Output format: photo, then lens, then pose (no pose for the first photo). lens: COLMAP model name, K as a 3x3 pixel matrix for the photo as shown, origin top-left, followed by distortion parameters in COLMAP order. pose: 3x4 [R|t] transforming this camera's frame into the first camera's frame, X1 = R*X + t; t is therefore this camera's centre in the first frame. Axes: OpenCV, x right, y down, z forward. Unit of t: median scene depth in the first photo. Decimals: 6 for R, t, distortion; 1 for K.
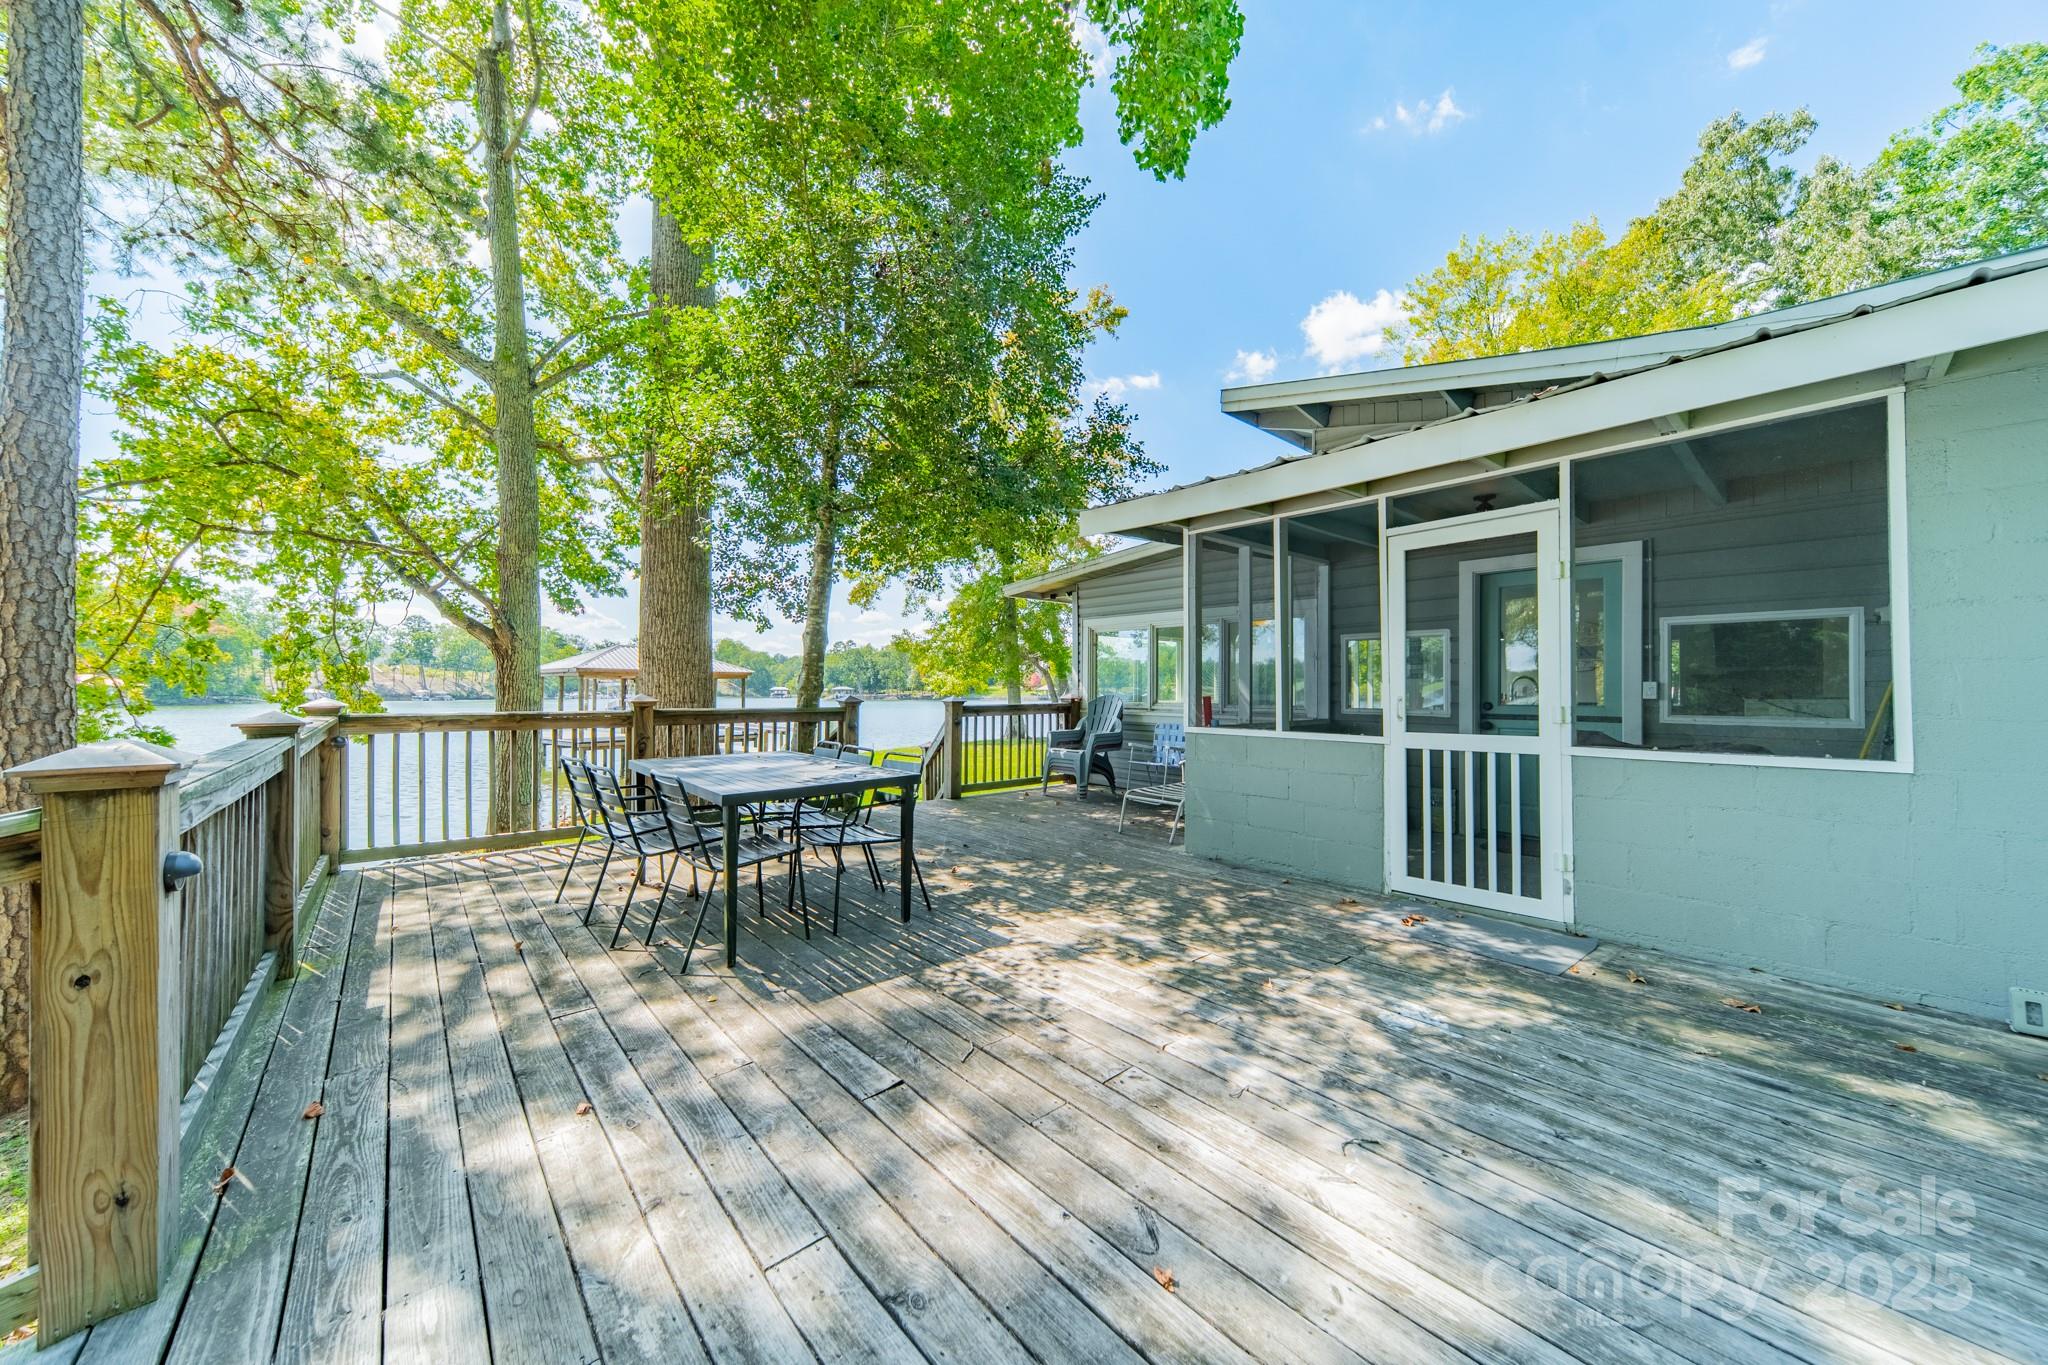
lens RADIAL K [[713.6, 0, 1032.8], [0, 713.6, 681.0], [0, 0, 1]] dist [0.002370, 0.000002]
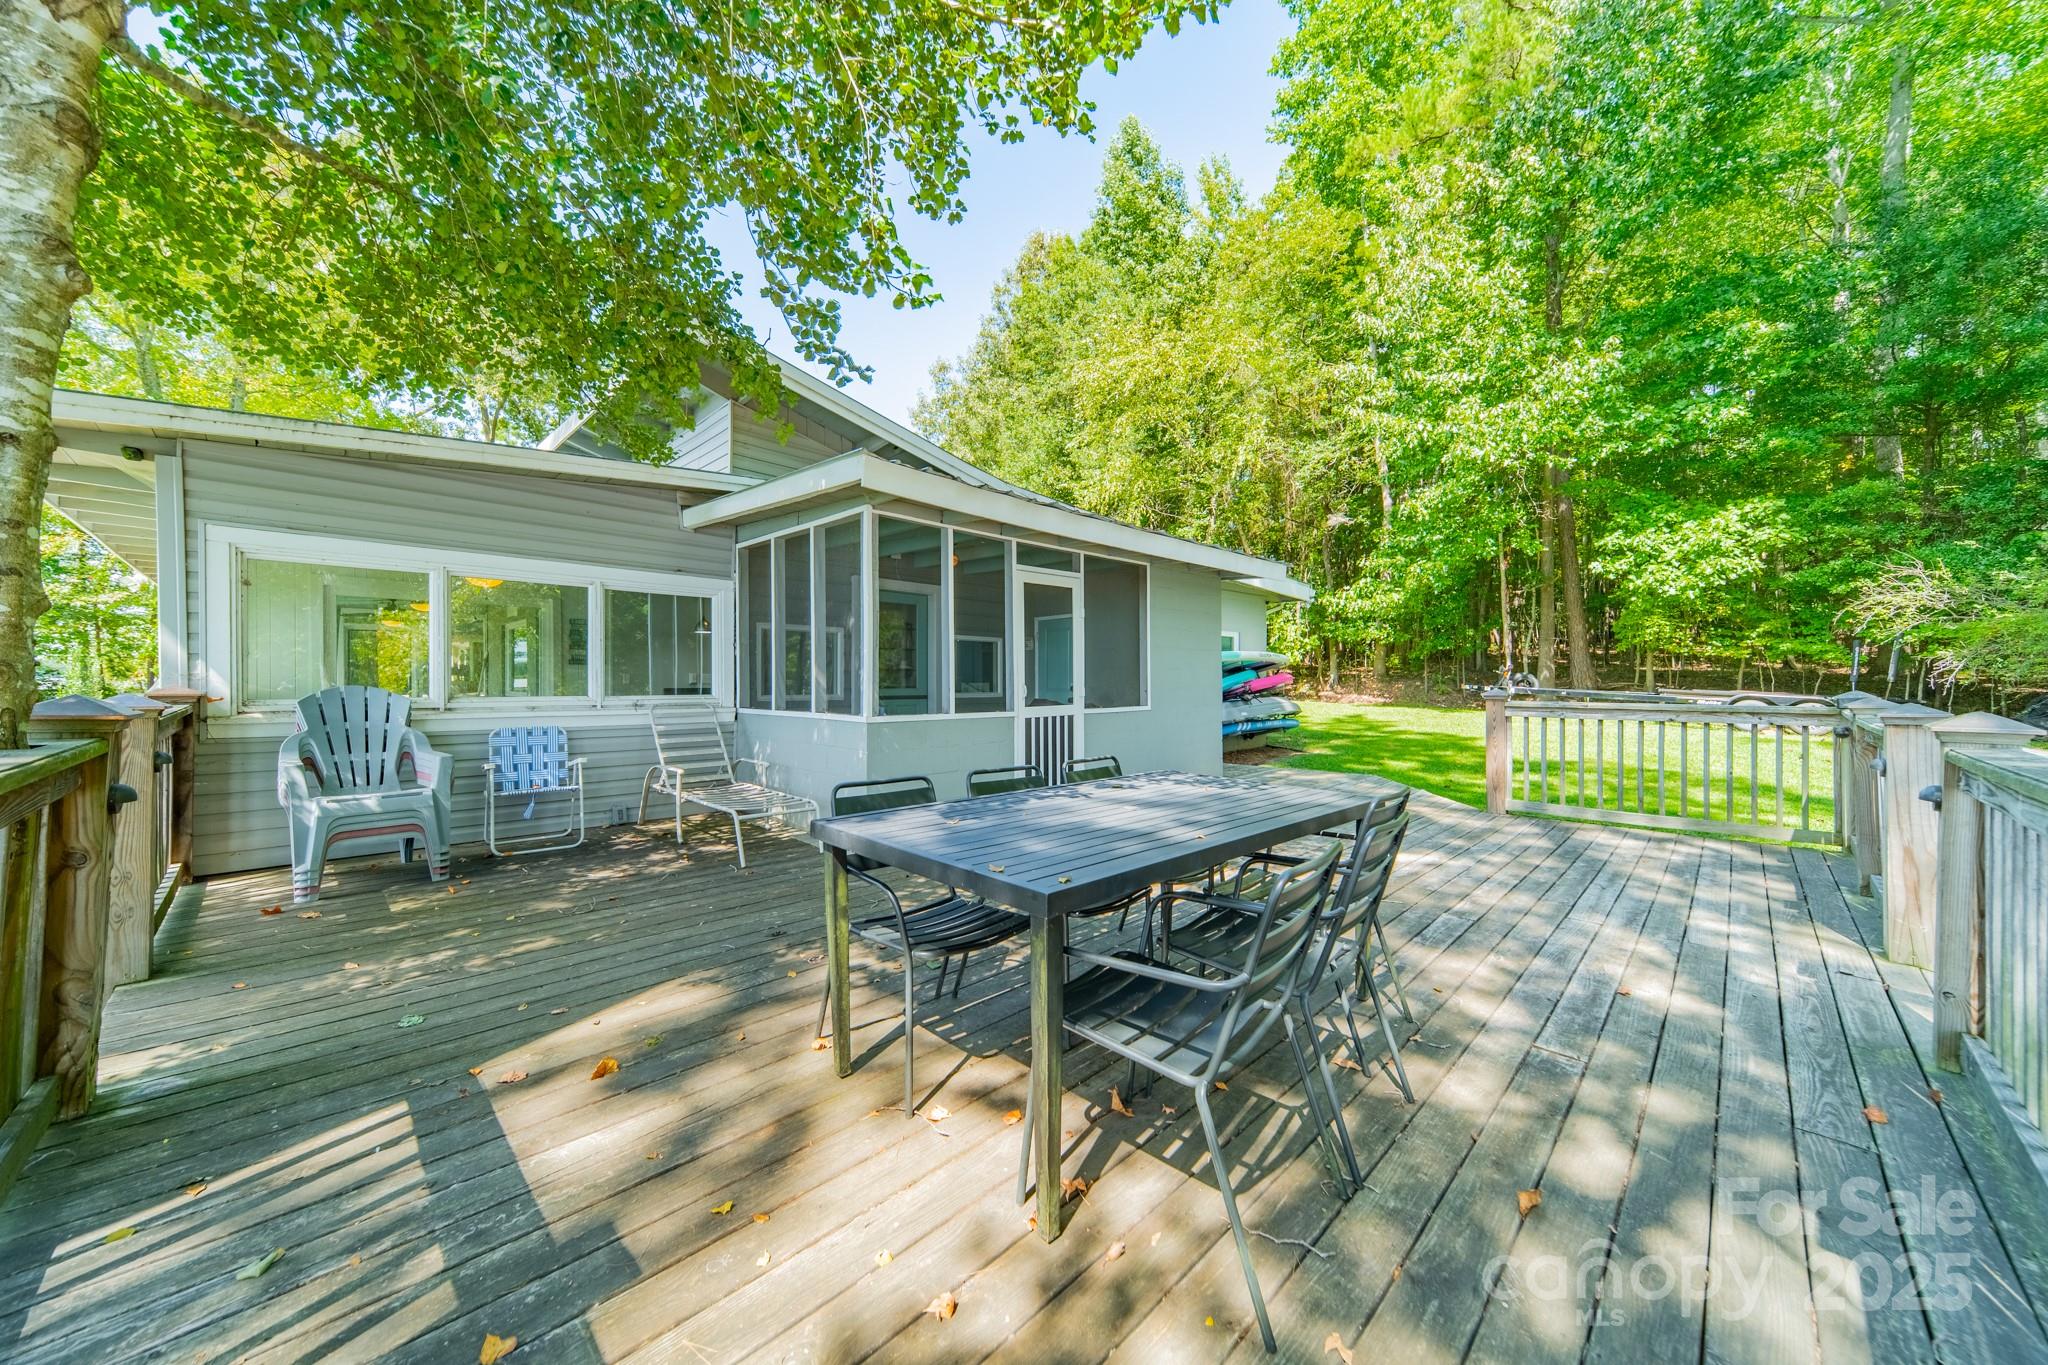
lens RADIAL K [[721.2, 0, 1028.5], [0, 721.2, 670.9], [0, 0, 1]] dist [0.007852, -0.000045]
pose [[-0.065952, 0.010680, 0.997766, -1.153340], [-0.013465, 0.999842, -0.011592, 0.017857], [-0.997732, -0.014199, -0.065798, 1.329922]]
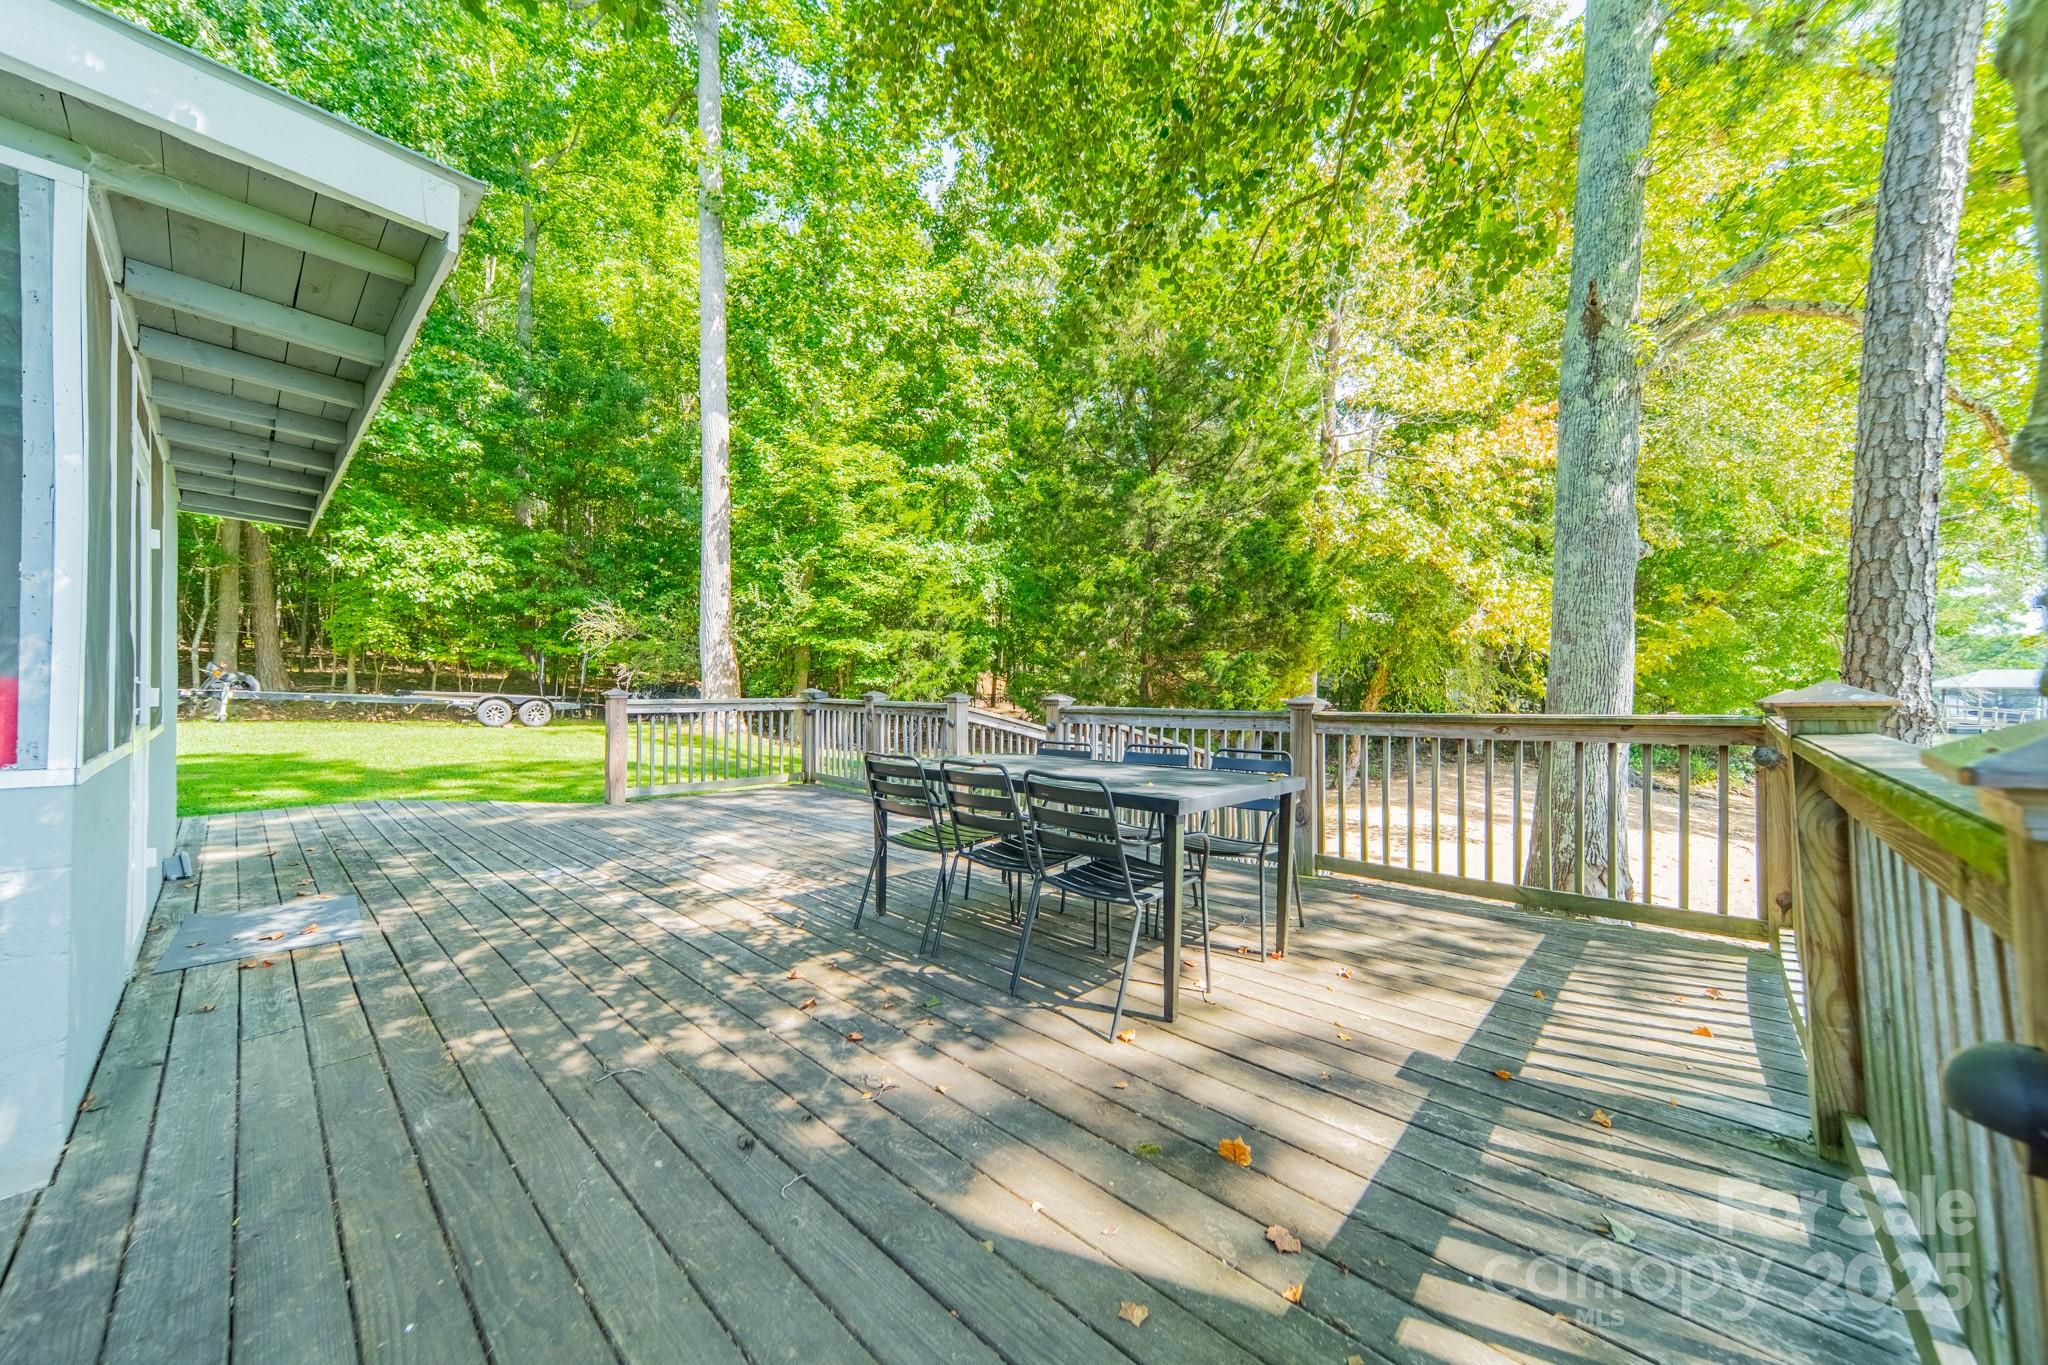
lens RADIAL K [[721.2, 0, 1028.5], [0, 721.2, 670.9], [0, 0, 1]] dist [0.007852, -0.000045]
pose [[-0.994965, -0.006933, -0.099979, -0.297324], [-0.003359, 0.999351, -0.035876, 0.046045], [0.100163, -0.035359, -0.994343, 2.147319]]
